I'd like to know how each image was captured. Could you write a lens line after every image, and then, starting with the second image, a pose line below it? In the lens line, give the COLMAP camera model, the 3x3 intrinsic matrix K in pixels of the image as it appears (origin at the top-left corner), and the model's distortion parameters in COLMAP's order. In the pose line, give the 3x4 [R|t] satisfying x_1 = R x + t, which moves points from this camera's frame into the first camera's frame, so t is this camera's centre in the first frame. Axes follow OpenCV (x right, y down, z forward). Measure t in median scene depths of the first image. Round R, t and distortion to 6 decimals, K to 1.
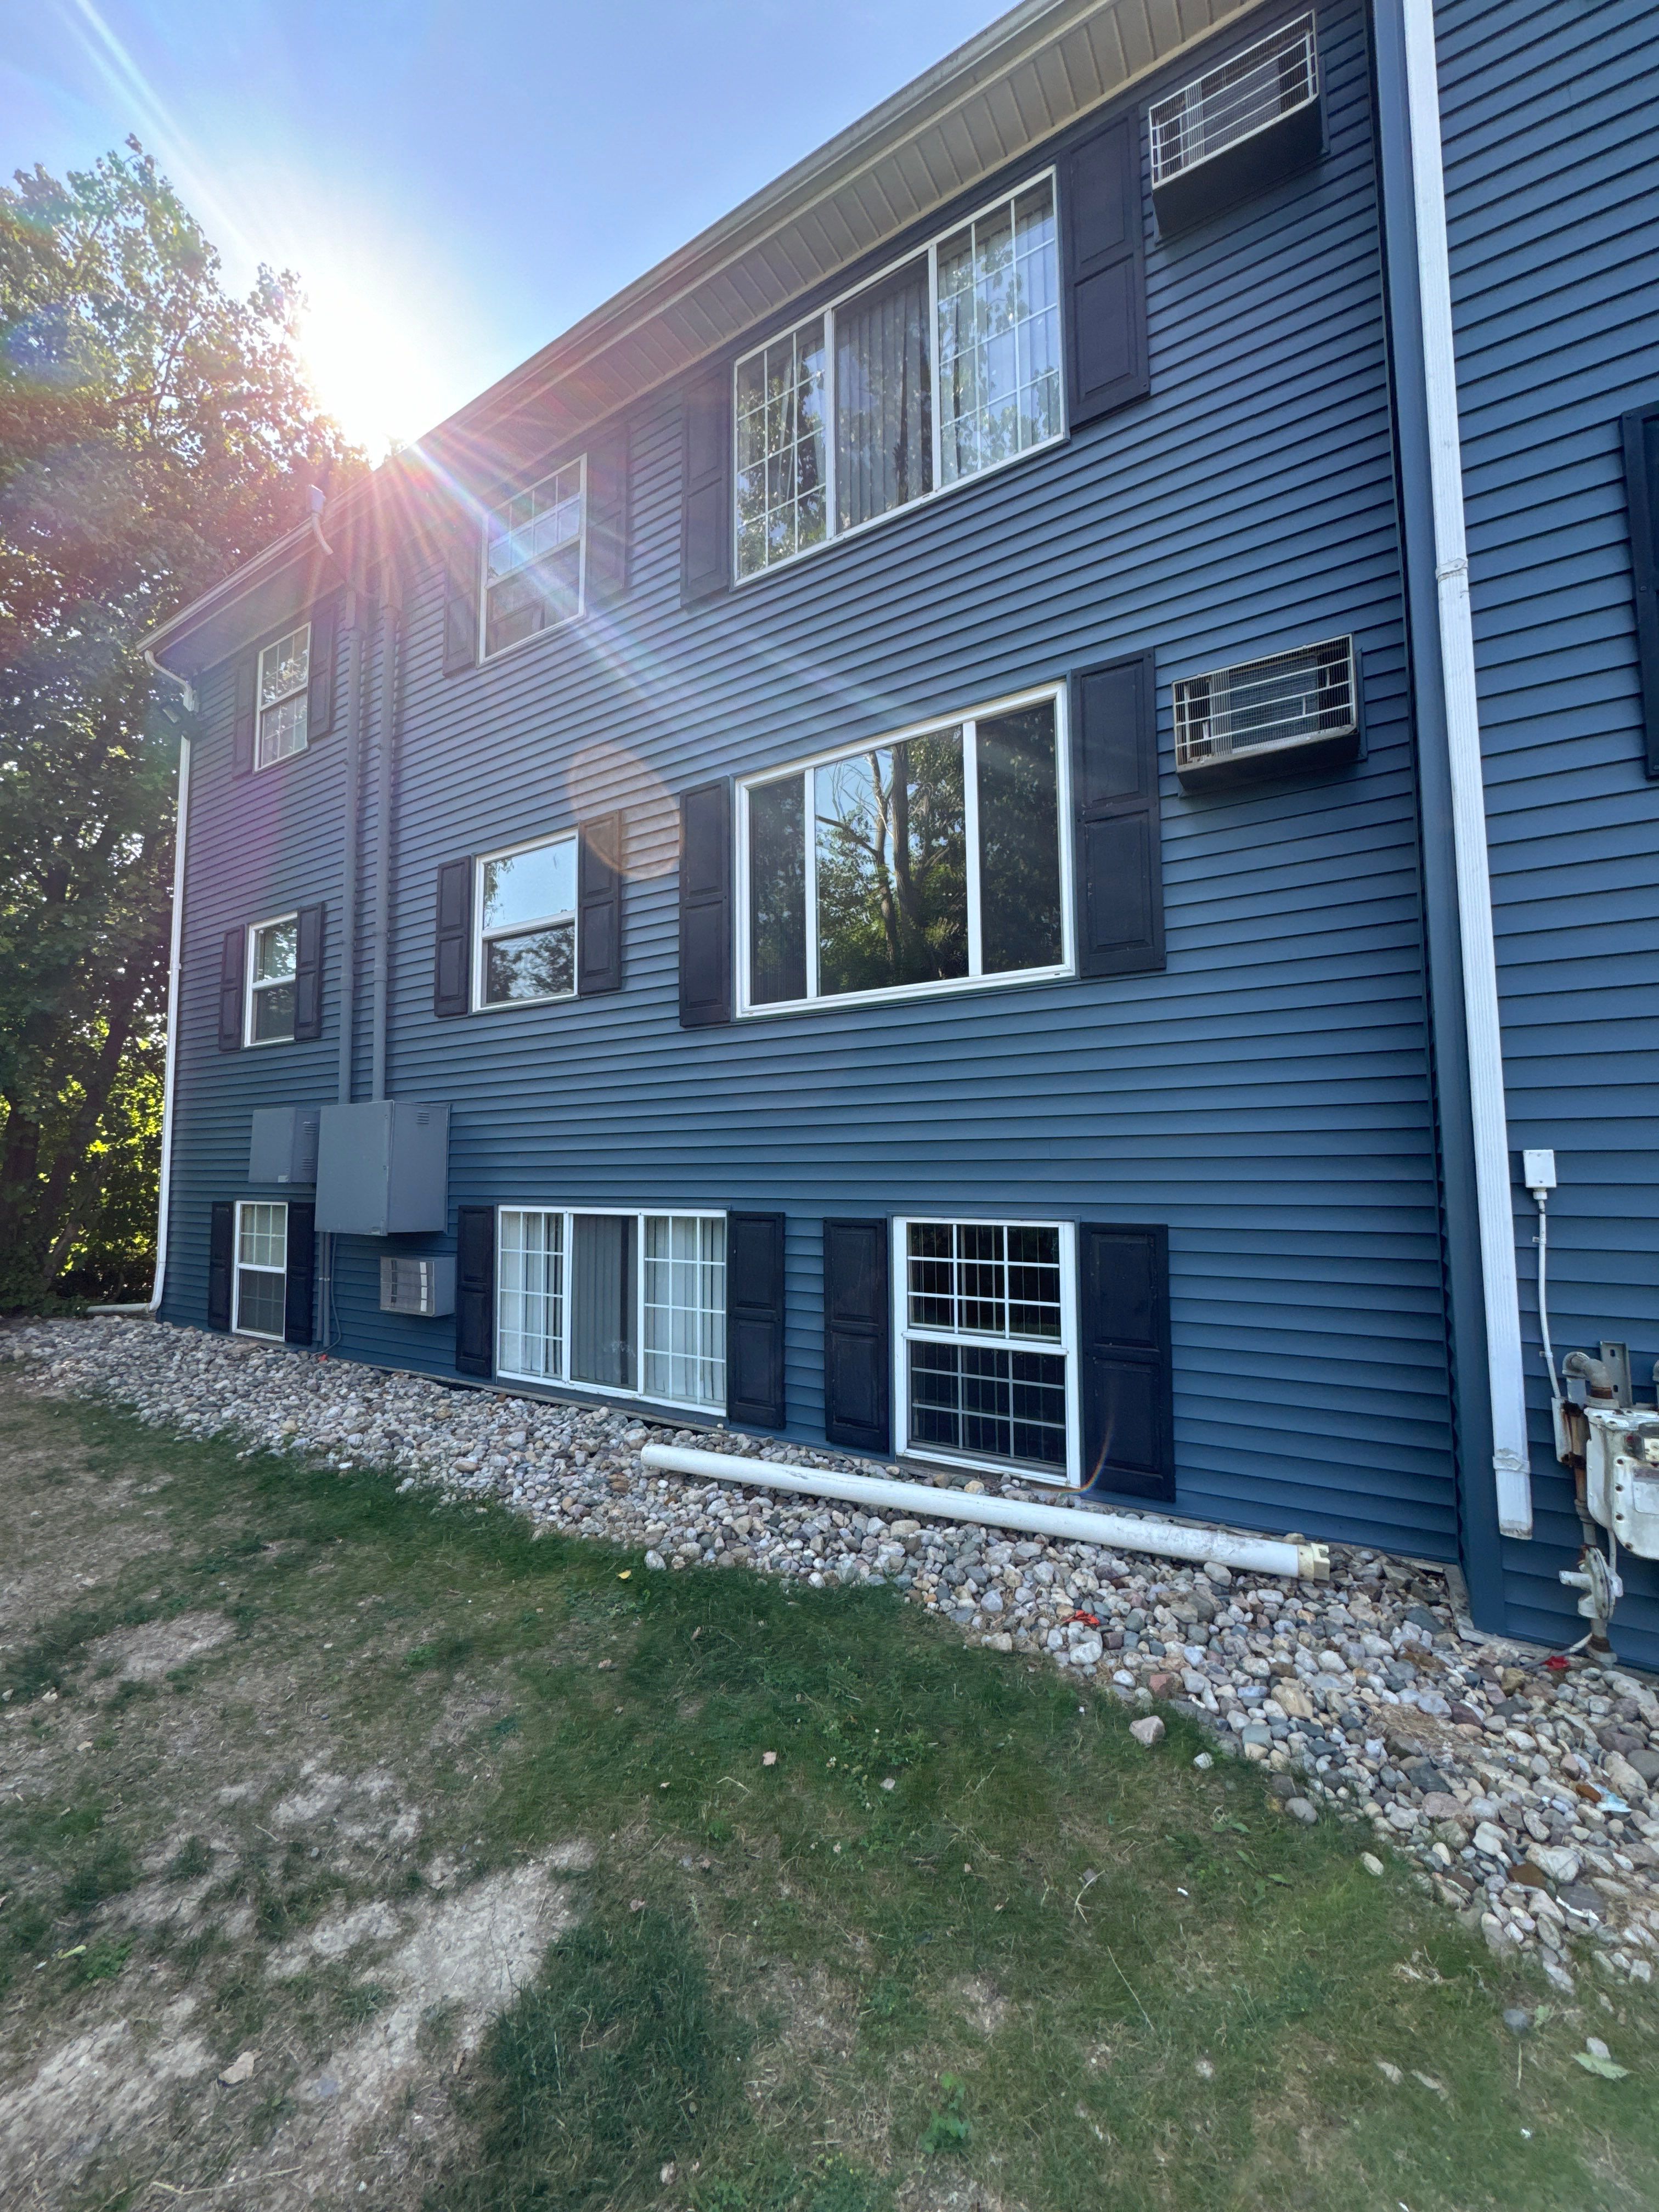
lens RADIAL K [[867.6, 0, 829.5], [0, 867.6, 1106.0], [0, 0, 1]] dist [-0.001844, -0.000102]
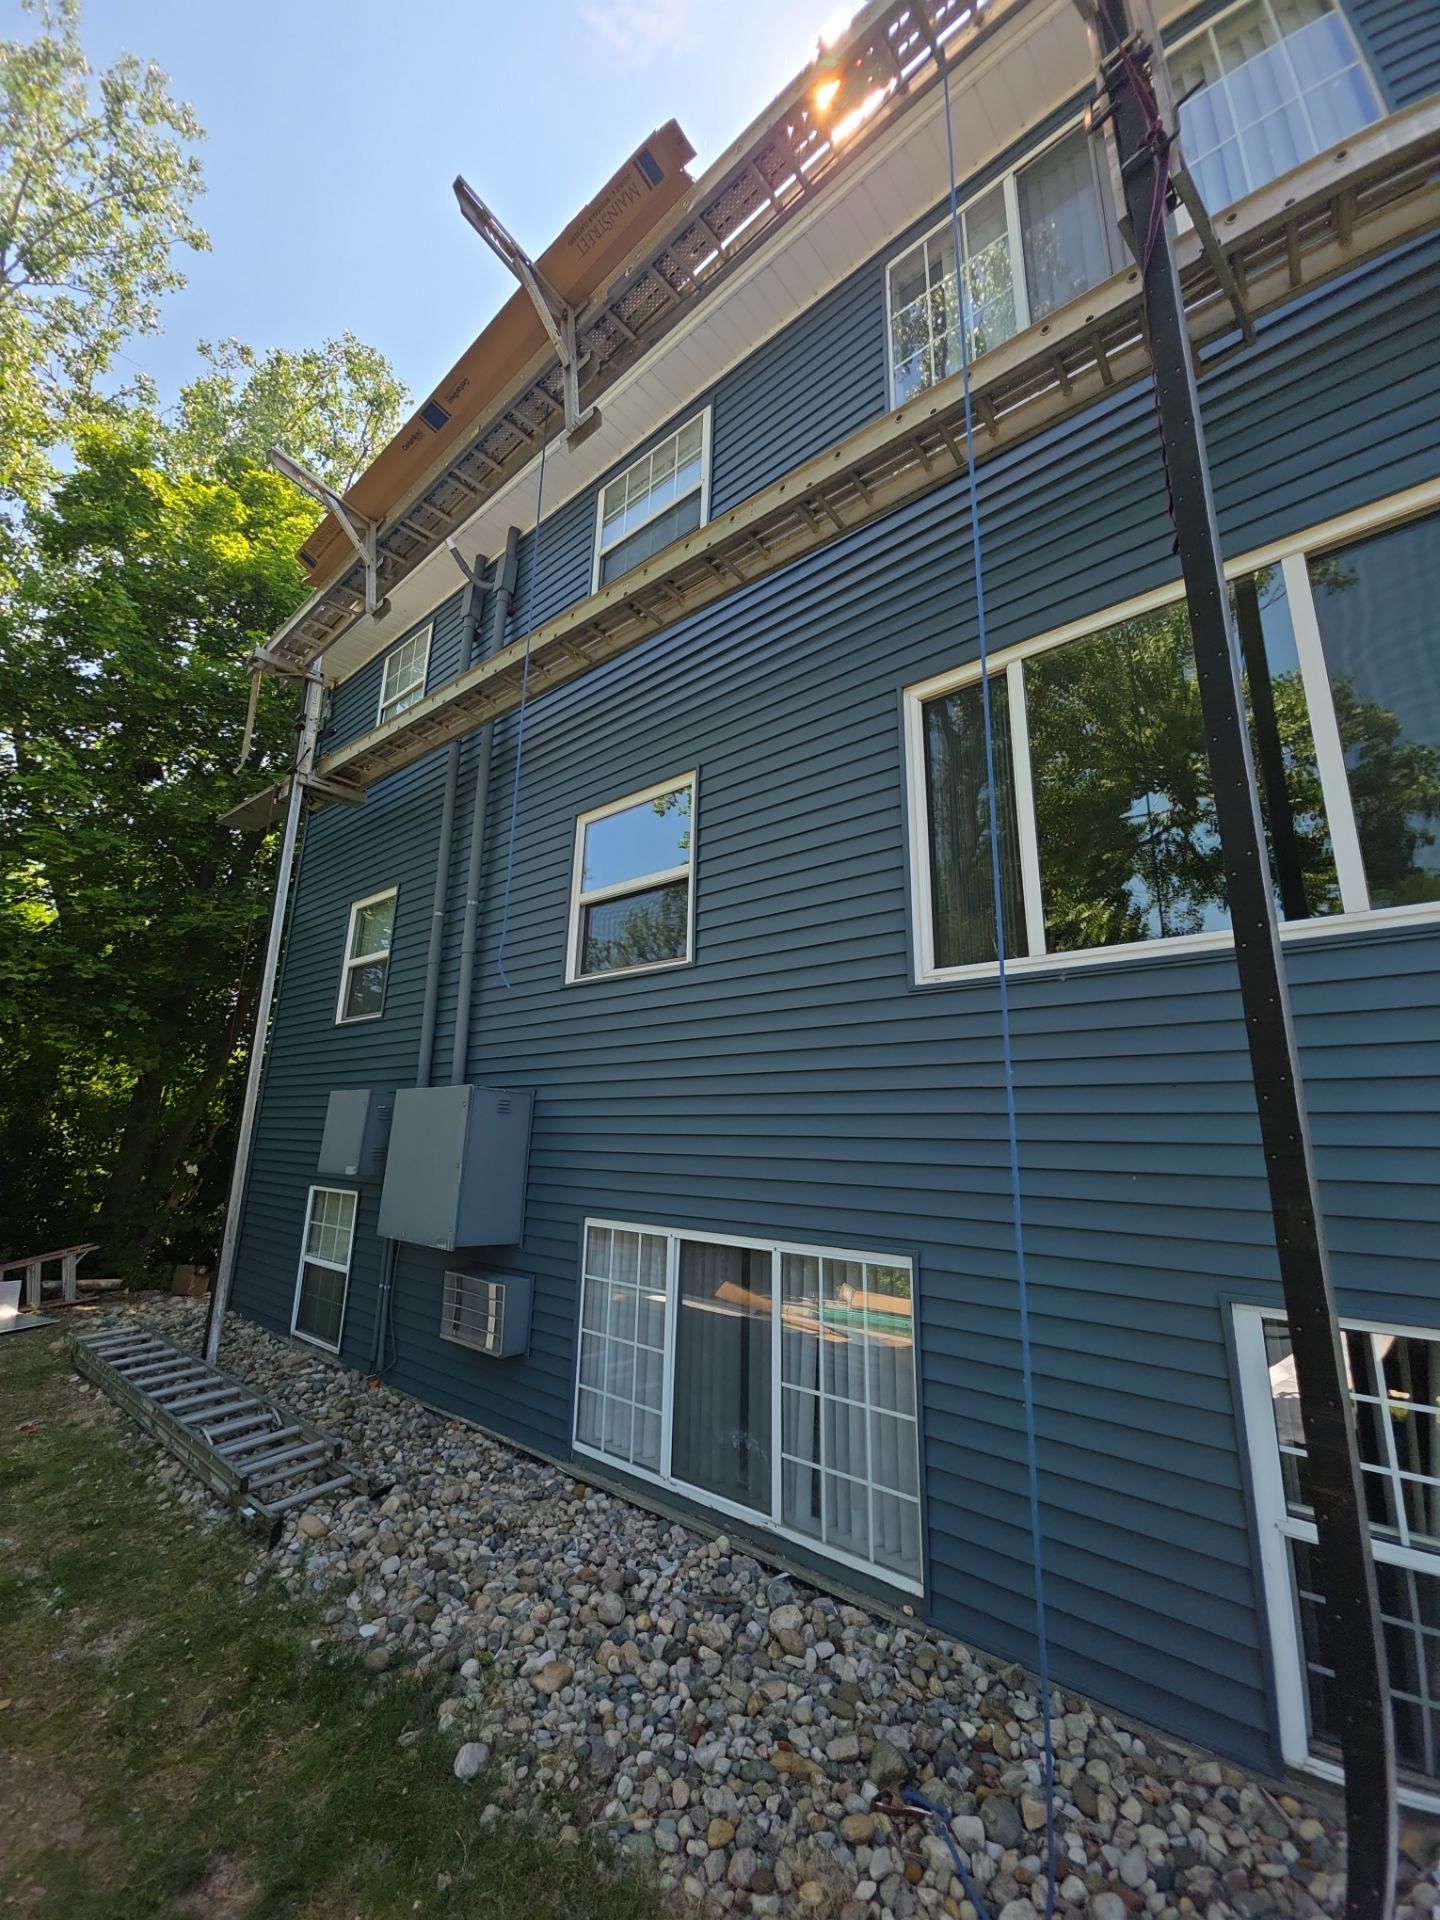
lens RADIAL K [[750.6, 0, 720.0], [0, 750.6, 960.0], [0, 0, 1]] dist [0.002258, -0.000028]
pose [[0.988648, -0.005637, -0.150142, -0.154748], [-0.018975, 0.986610, -0.161990, -0.013546], [0.149045, 0.163000, 0.975303, 0.302322]]
